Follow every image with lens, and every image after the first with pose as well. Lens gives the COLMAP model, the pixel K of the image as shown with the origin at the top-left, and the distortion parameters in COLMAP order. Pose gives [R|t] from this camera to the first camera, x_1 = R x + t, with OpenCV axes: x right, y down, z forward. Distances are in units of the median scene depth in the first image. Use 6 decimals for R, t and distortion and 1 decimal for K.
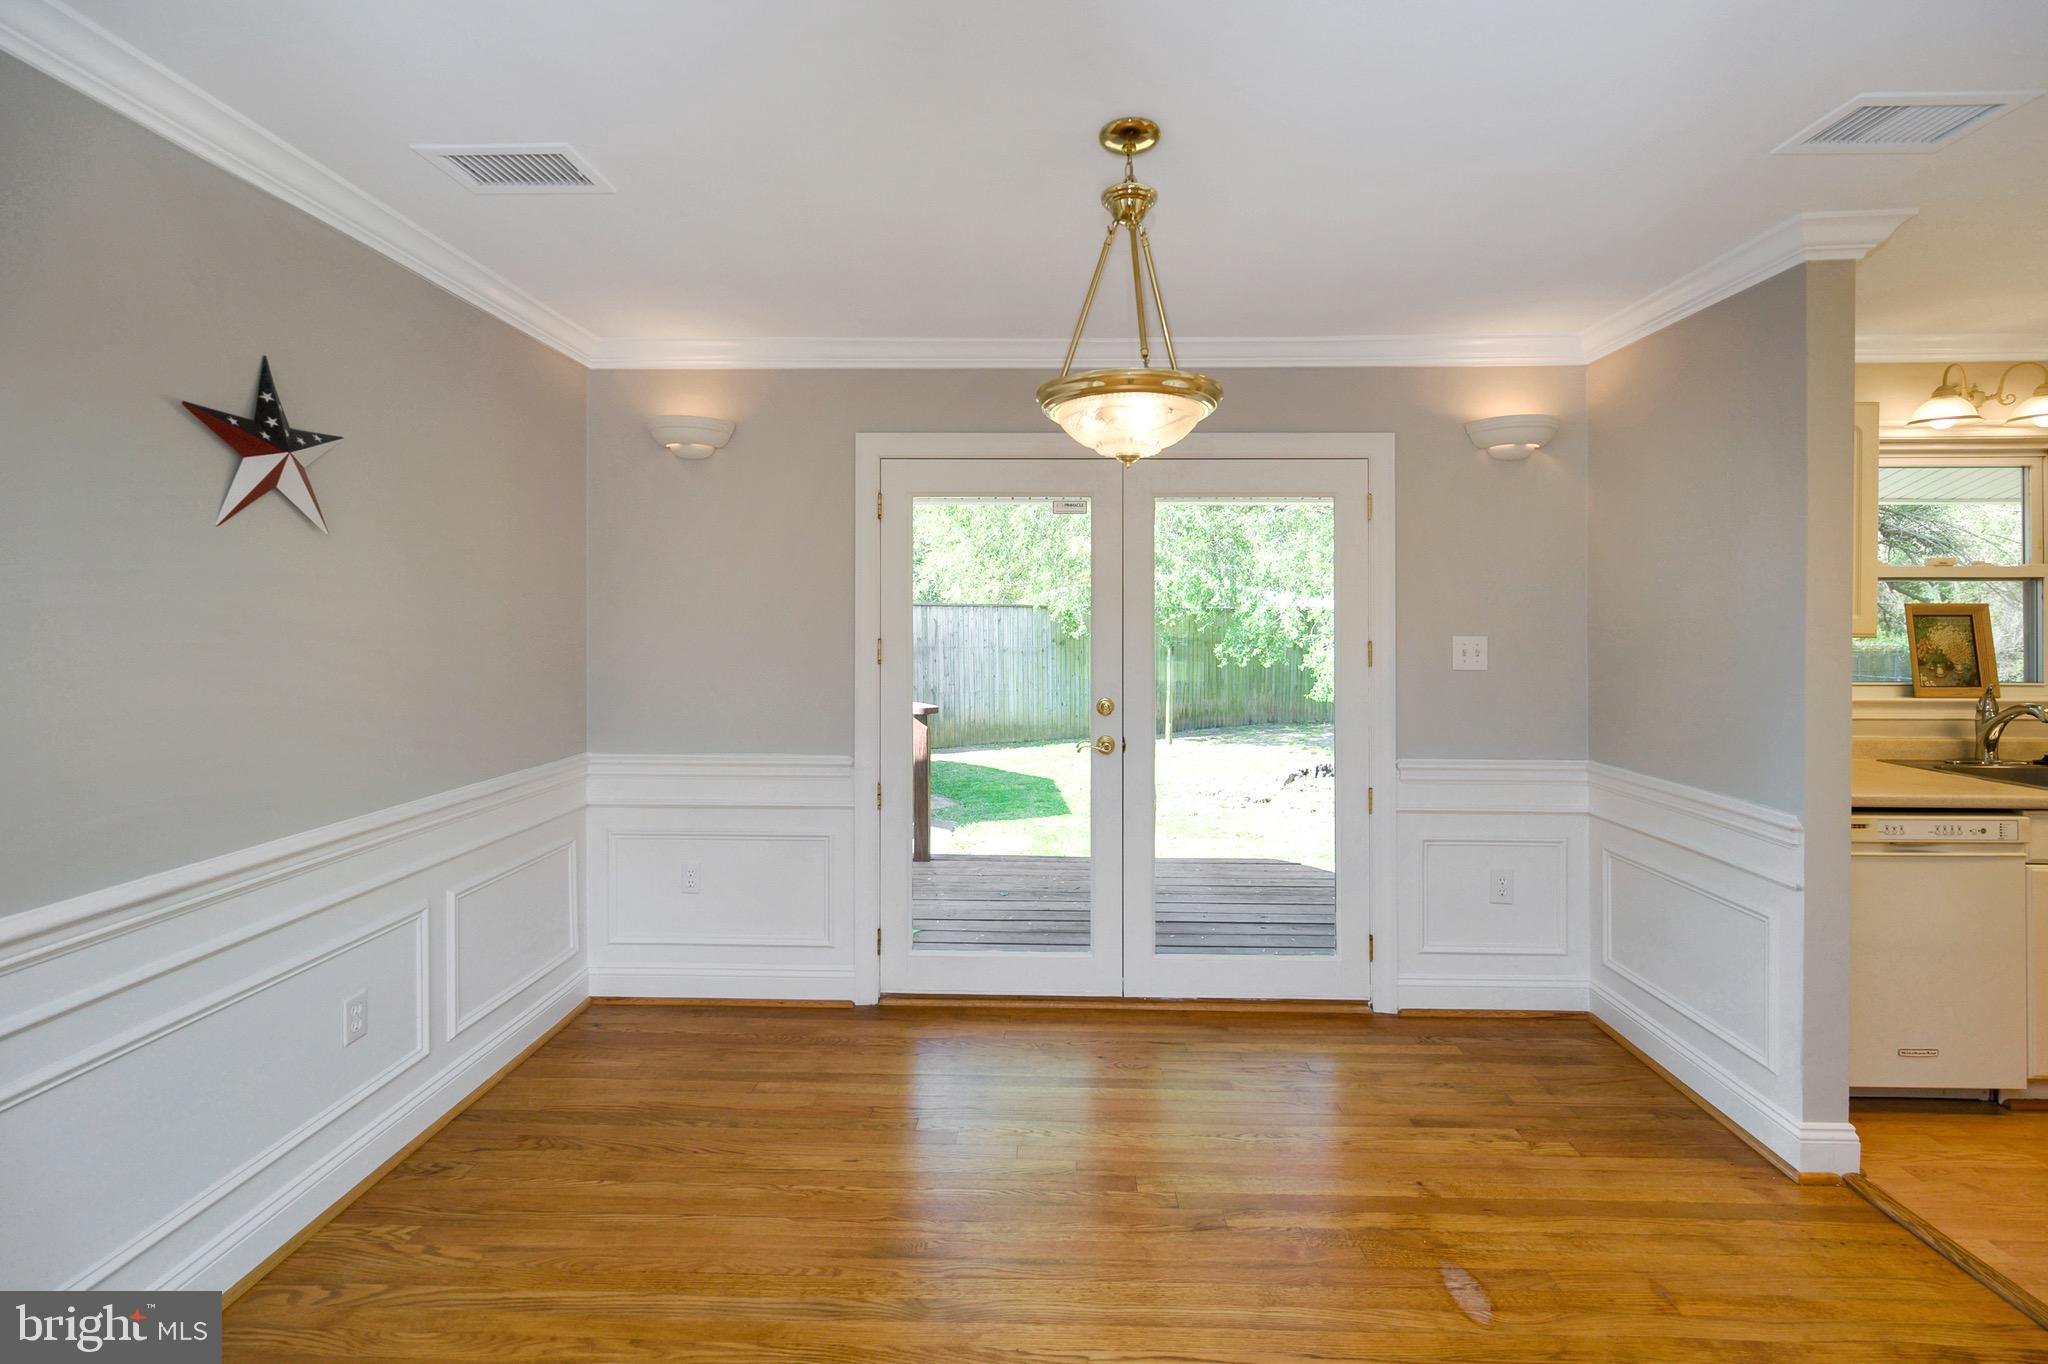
lens RADIAL K [[838.3, 0, 1051.4], [0, 838.3, 621.2], [0, 0, 1]] dist [-0.001442, -0.000321]
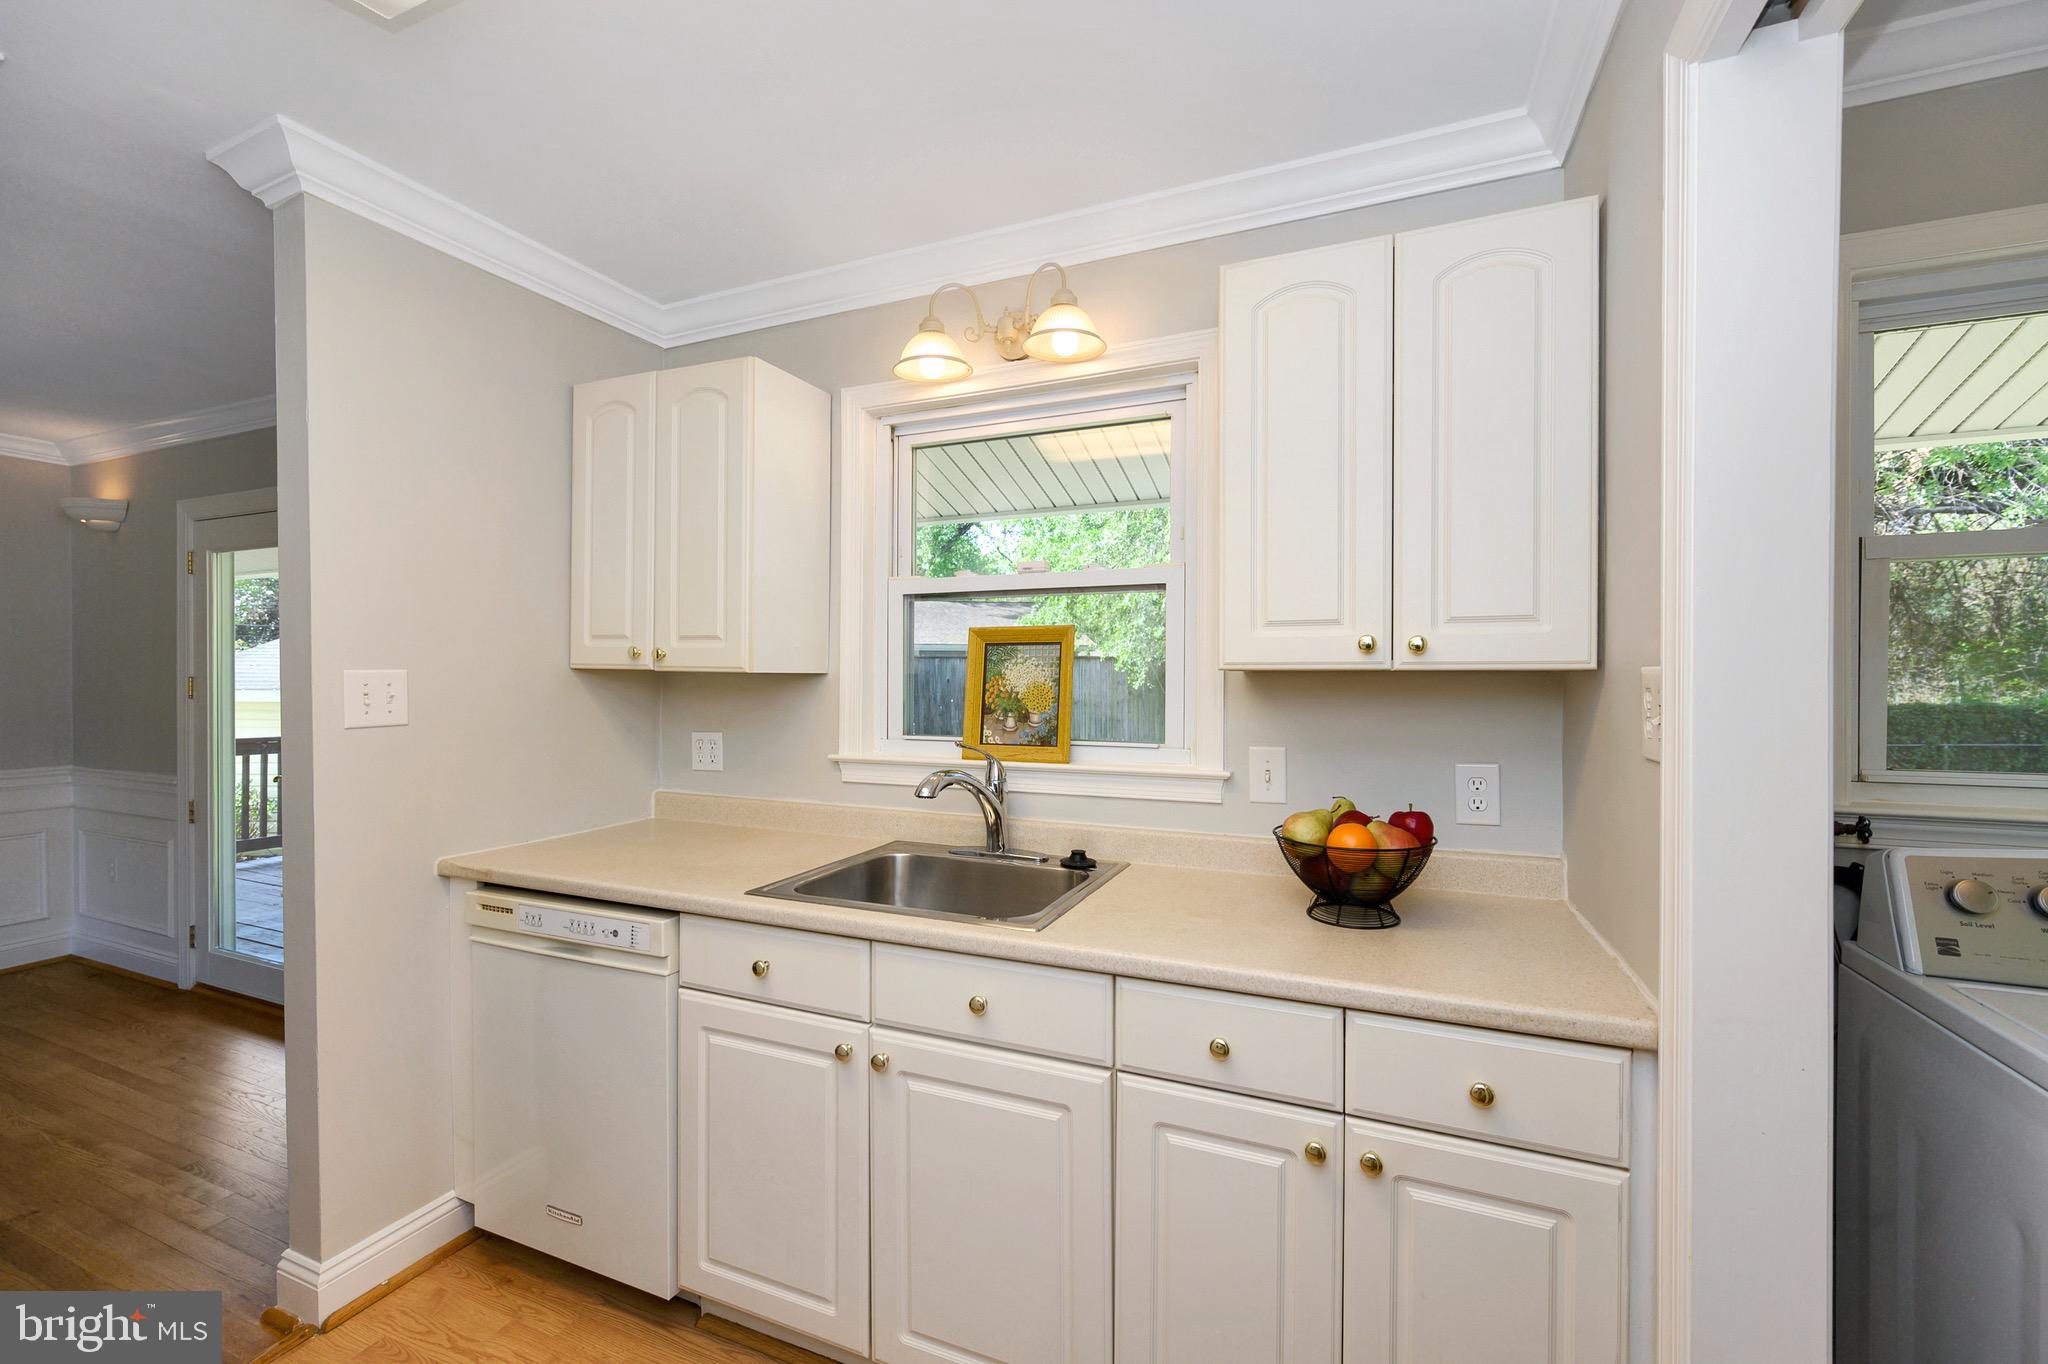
lens RADIAL K [[838.3, 0, 1032.3], [0, 838.3, 685.1], [0, 0, 1]] dist [-0.001442, -0.000321]
pose [[0.932102, 0.003515, -0.362178, 1.352114], [0.000076, 0.999951, 0.009901, 0.021377], [0.362195, -0.009256, 0.932056, 0.354993]]
